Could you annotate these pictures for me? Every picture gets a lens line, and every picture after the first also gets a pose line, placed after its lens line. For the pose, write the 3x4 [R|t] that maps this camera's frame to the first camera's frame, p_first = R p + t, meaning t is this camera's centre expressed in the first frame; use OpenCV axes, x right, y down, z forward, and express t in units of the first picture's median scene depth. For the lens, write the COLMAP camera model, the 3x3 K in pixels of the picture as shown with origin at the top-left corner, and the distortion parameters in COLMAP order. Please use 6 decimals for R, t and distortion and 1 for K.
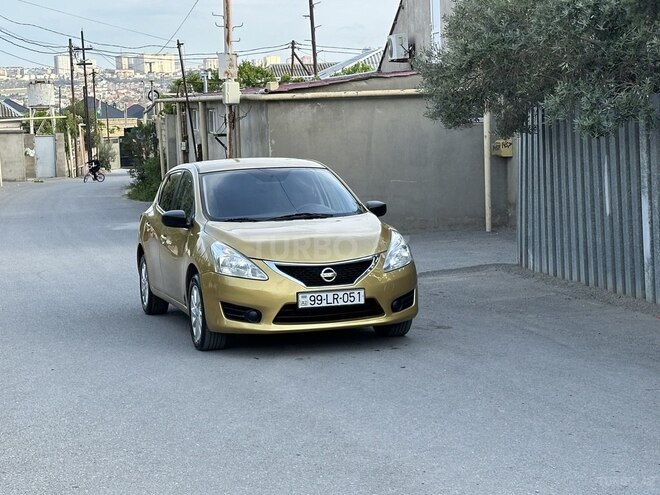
lens RADIAL K [[1306.6, 0, 330.0], [0, 1306.6, 247.5], [0, 0, 1]] dist [0.109406, 0.322617]
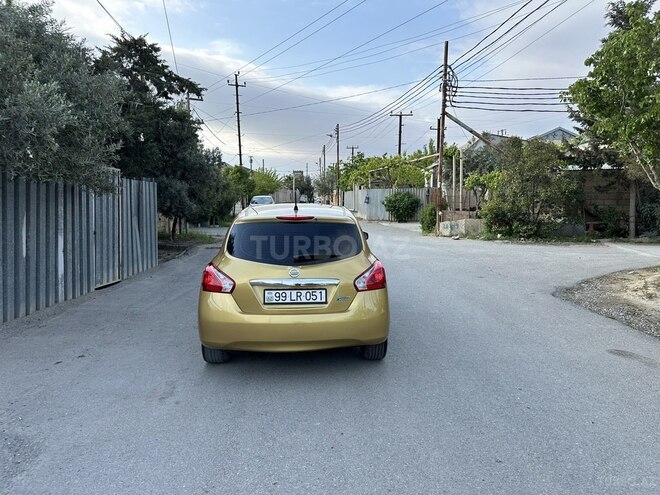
lens RADIAL K [[457.9, 0, 330.0], [0, 457.9, 247.5], [0, 0, 1]] dist [0.084408, -0.119254]
pose [[-0.972245, 0.010485, 0.233731, -0.187405], [0.053545, 0.982454, 0.178655, -0.098816], [-0.227757, 0.186211, -0.955747, 1.357140]]
